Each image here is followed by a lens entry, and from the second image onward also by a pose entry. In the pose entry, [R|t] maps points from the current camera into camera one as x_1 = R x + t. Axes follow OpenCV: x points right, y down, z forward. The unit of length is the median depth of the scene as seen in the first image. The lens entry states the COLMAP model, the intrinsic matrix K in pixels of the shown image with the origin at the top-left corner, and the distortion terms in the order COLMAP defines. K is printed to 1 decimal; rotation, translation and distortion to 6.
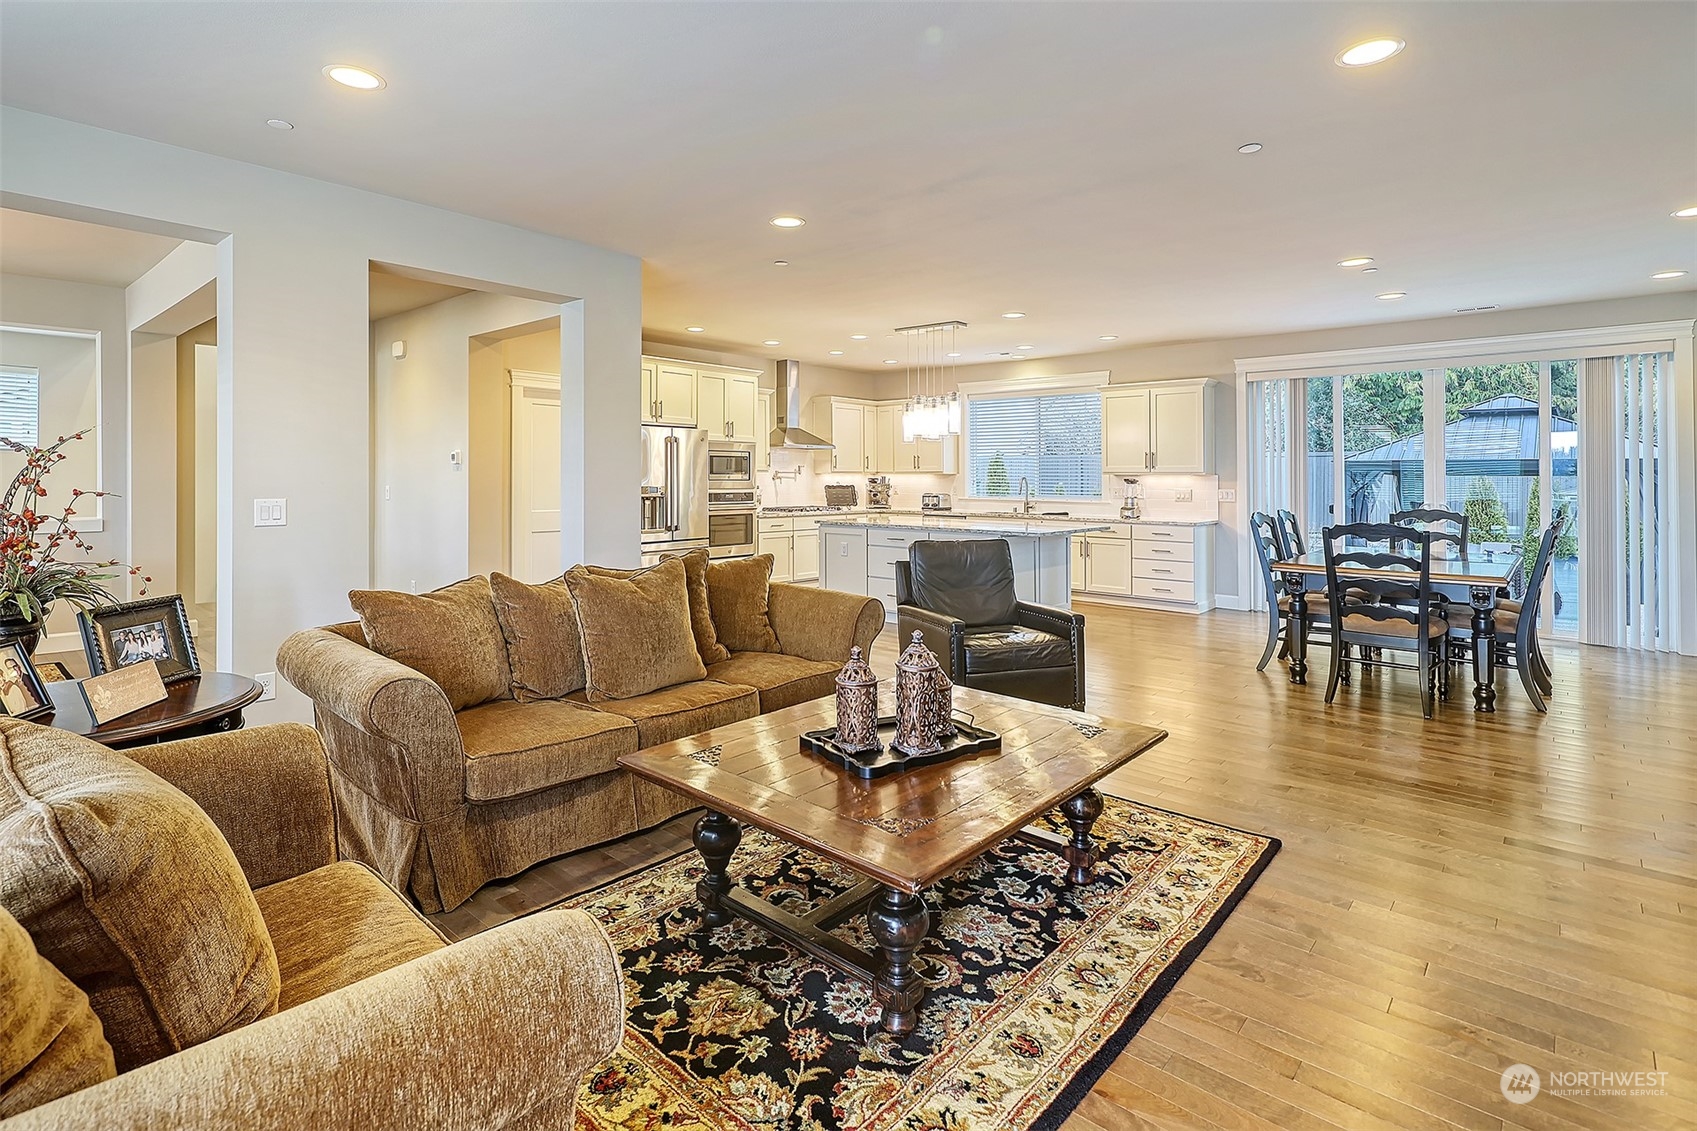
lens RADIAL K [[827.3, 0, 852.7], [0, 827.3, 490.9], [0, 0, 1]] dist [0.000309, -0.000021]
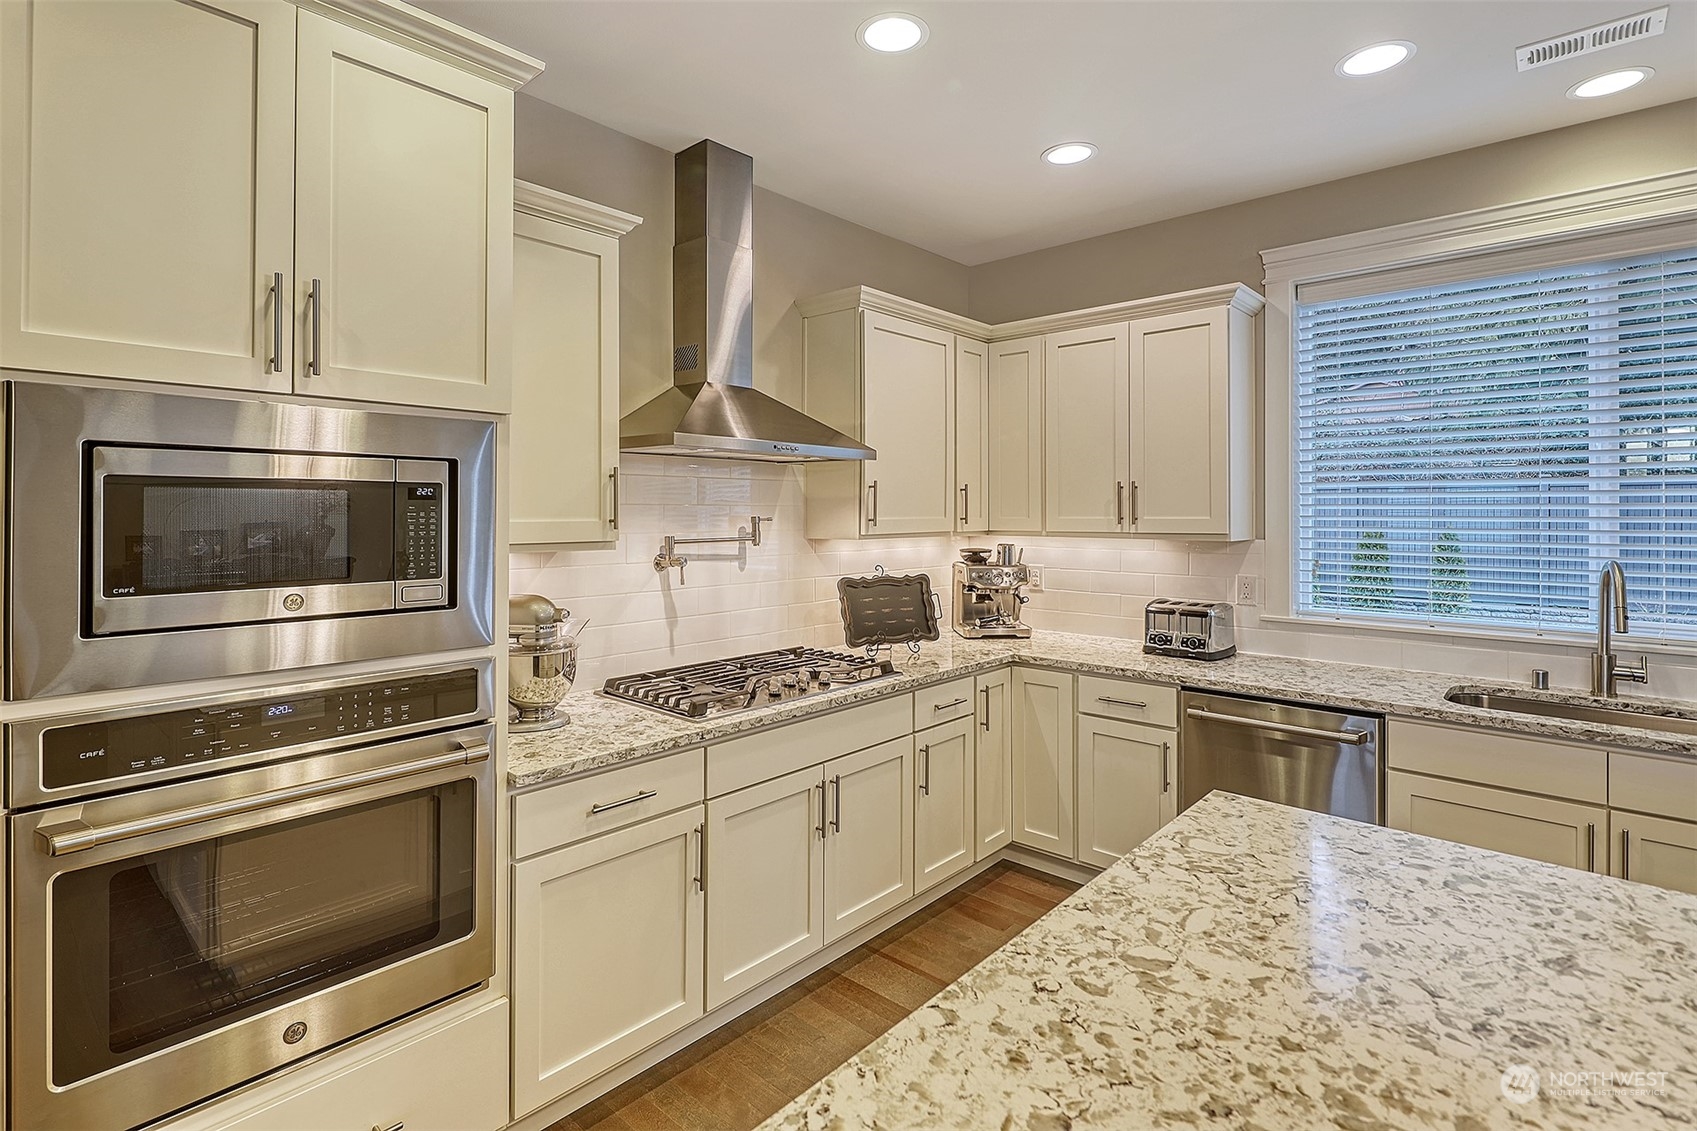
lens RADIAL K [[824.5, 0, 849.5], [0, 824.5, 507.2], [0, 0, 1]] dist [0.000264, 0.000122]
pose [[0.999936, -0.003449, -0.010737, -0.027798], [0.003194, 0.999714, -0.023681, -0.028051], [0.010815, 0.023645, 0.999662, 0.730283]]
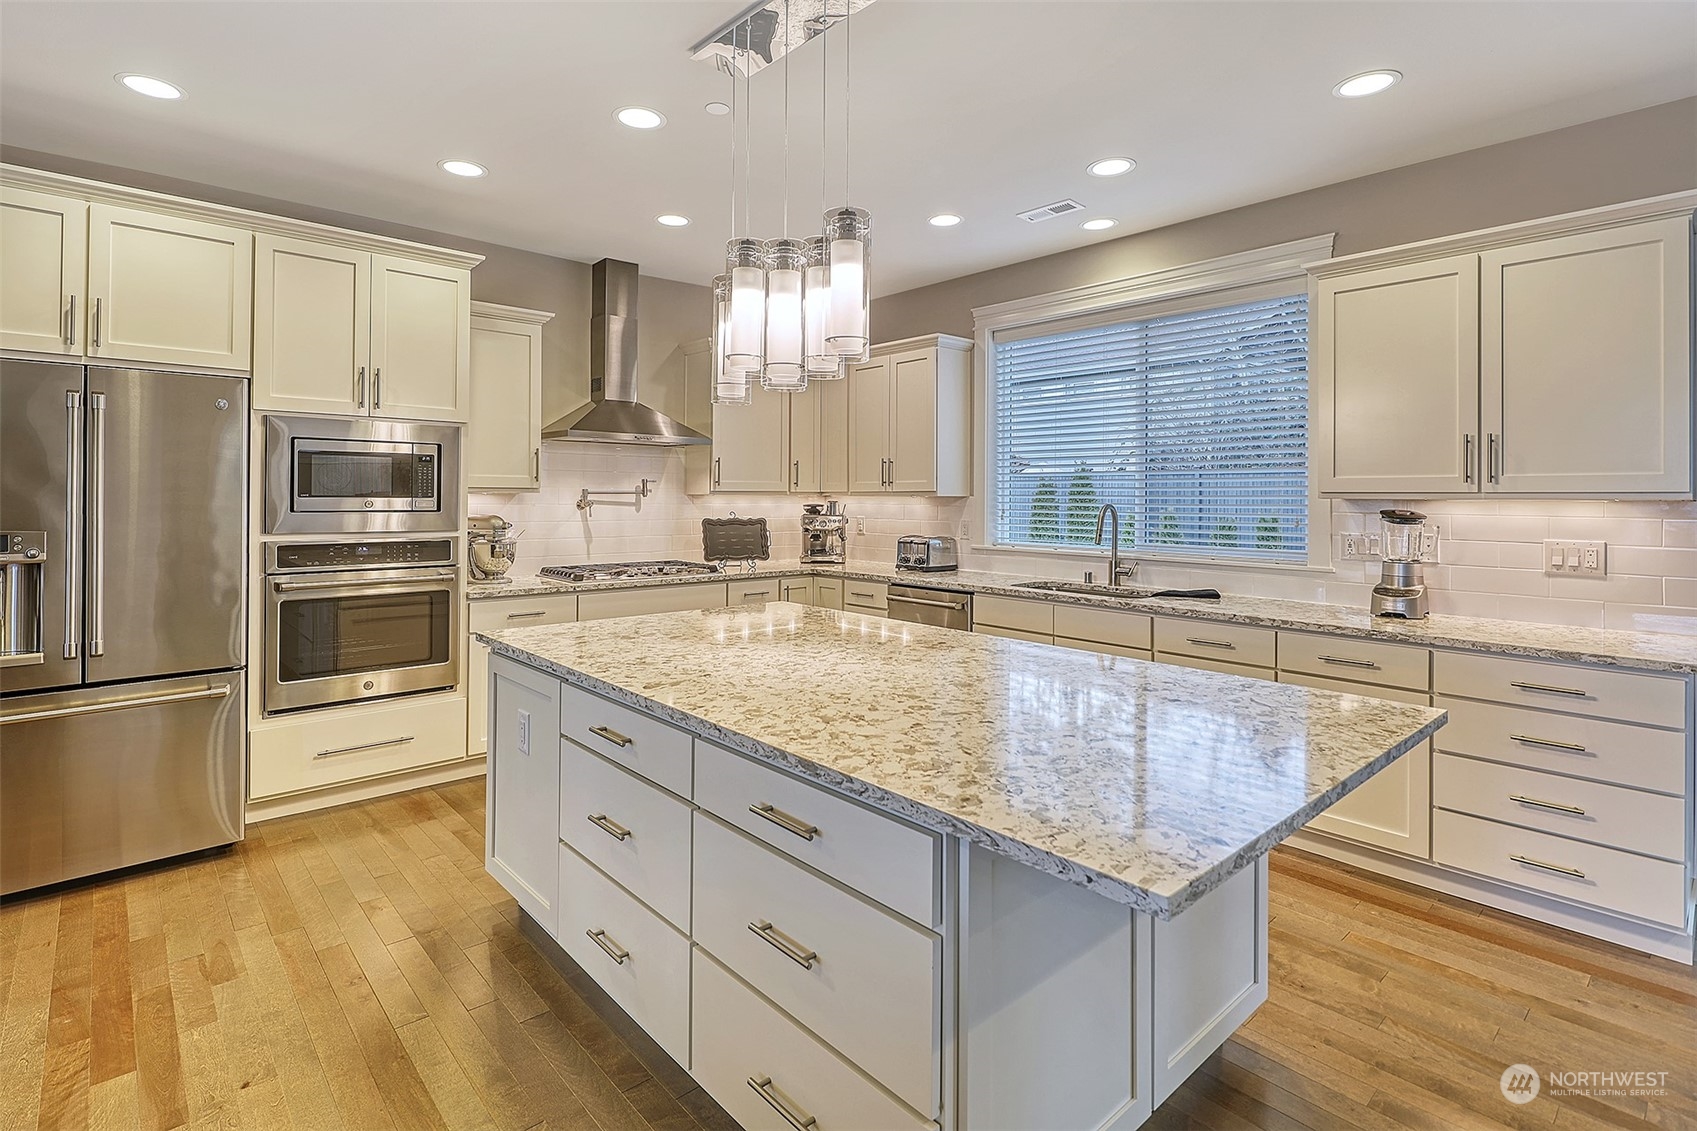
lens RADIAL K [[827.3, 0, 852.7], [0, 827.3, 490.9], [0, 0, 1]] dist [0.000309, -0.000021]
pose [[0.994004, 0.001182, -0.109341, 0.119051], [-0.004136, 0.999632, -0.026796, -0.011347], [0.109269, 0.027088, 0.993643, 0.543603]]
